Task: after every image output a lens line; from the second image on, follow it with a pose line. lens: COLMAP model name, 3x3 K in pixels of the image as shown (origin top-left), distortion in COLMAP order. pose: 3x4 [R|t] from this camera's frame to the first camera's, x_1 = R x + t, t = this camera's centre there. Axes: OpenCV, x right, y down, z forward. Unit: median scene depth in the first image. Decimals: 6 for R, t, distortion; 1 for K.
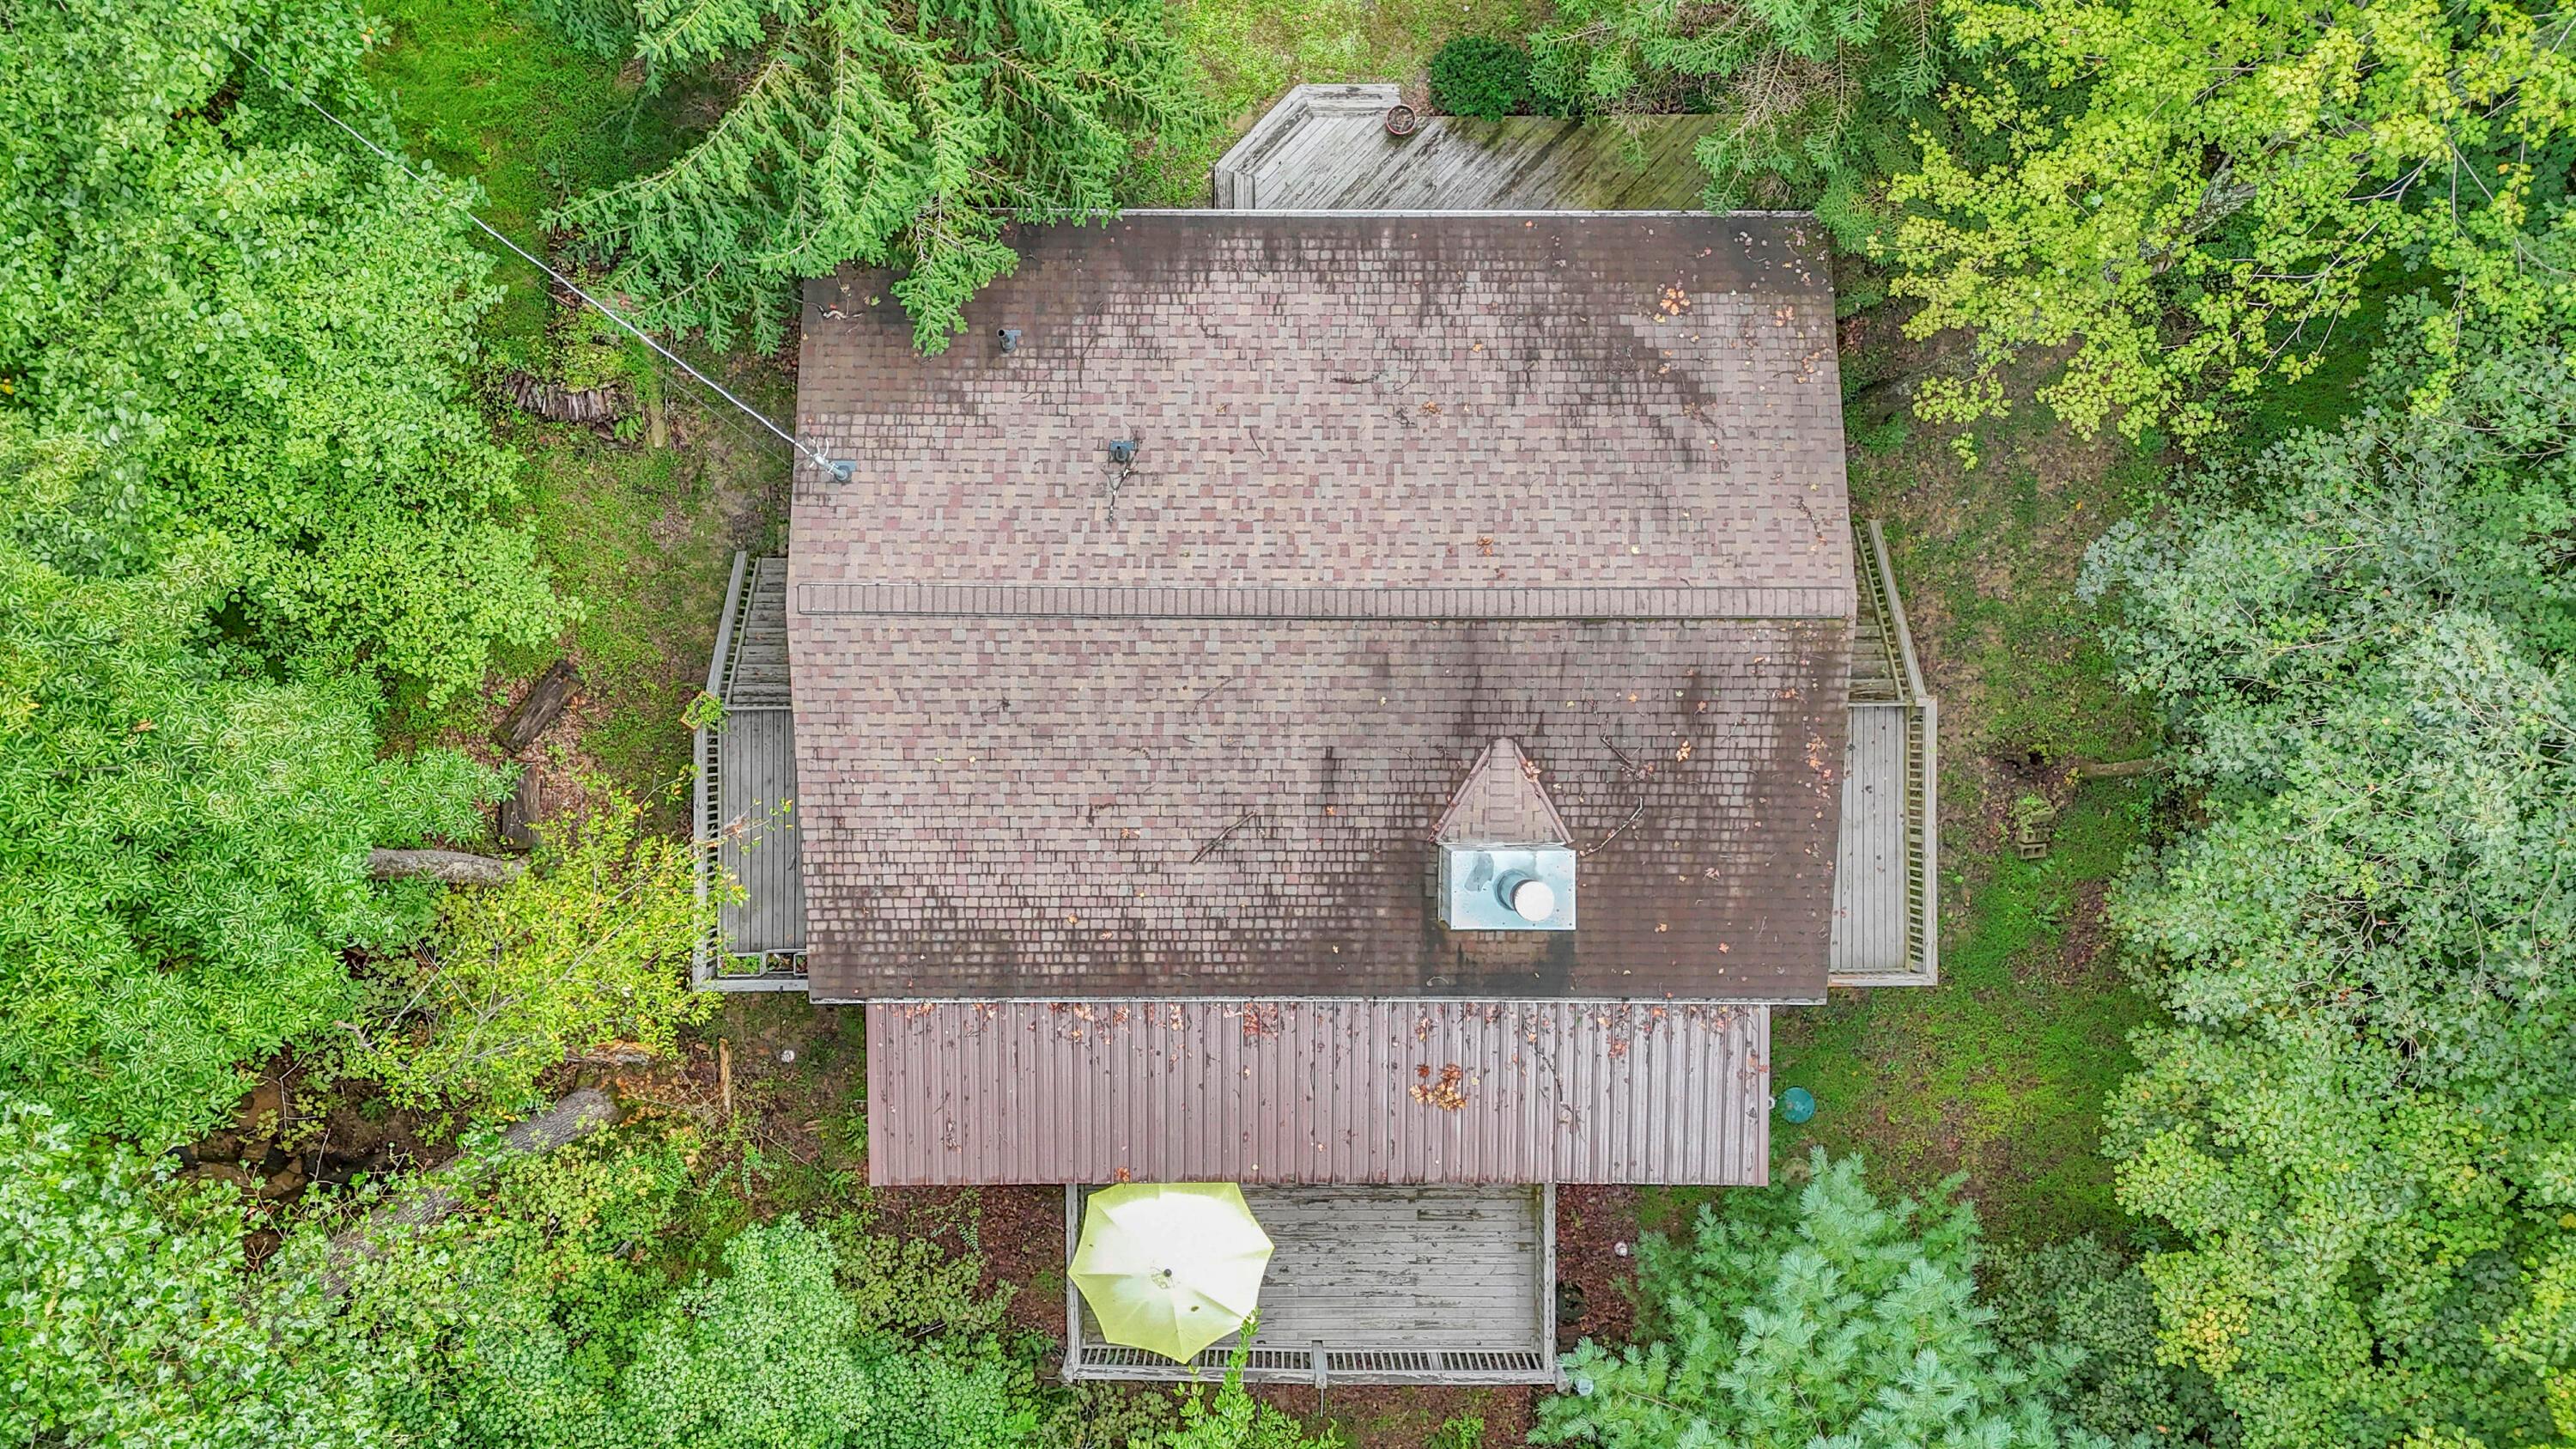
lens RADIAL K [[1949.3, 0, 1276.1], [0, 1949.3, 723.2], [0, 0, 1]] dist [0.056154, -0.018539]
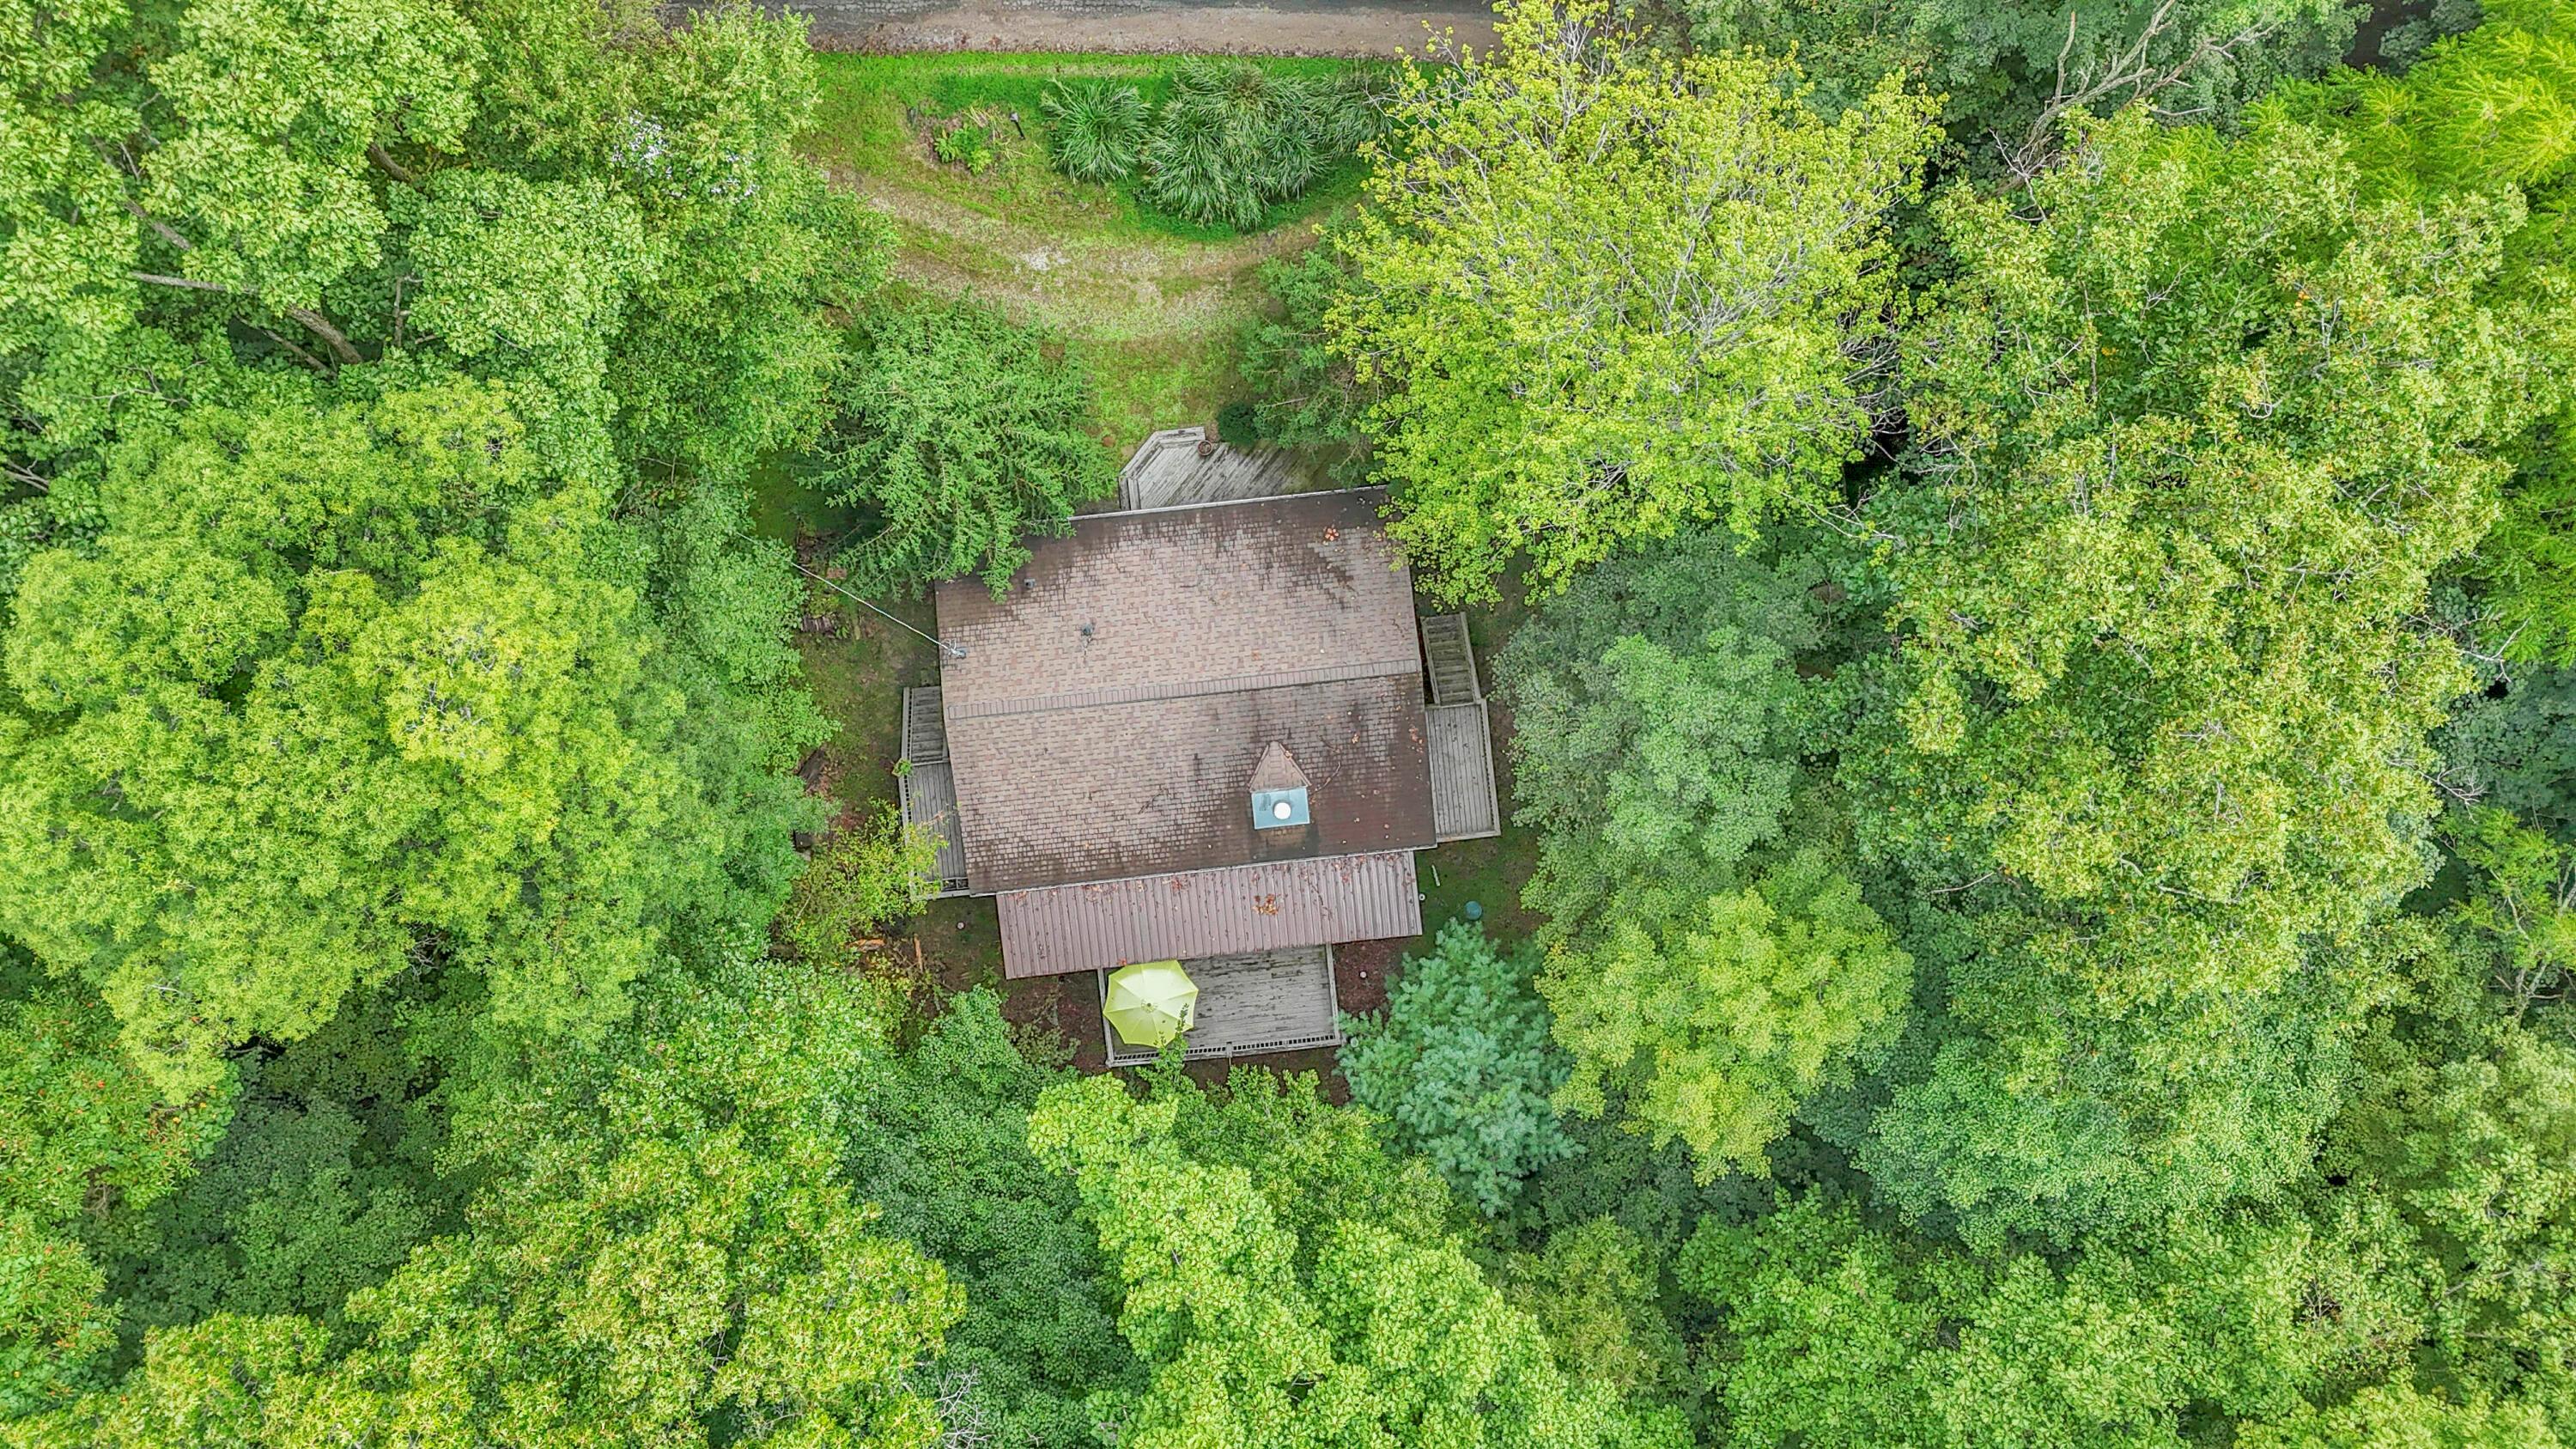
lens RADIAL K [[1949.3, 0, 1302.9], [0, 1949.3, 727.0], [0, 0, 1]] dist [0.056154, -0.018539]
pose [[0.994417, -0.105035, 0.010155, 0.125461], [0.104946, 0.994438, 0.008891, -0.024077], [-0.011032, -0.007775, 0.999909, -1.167689]]
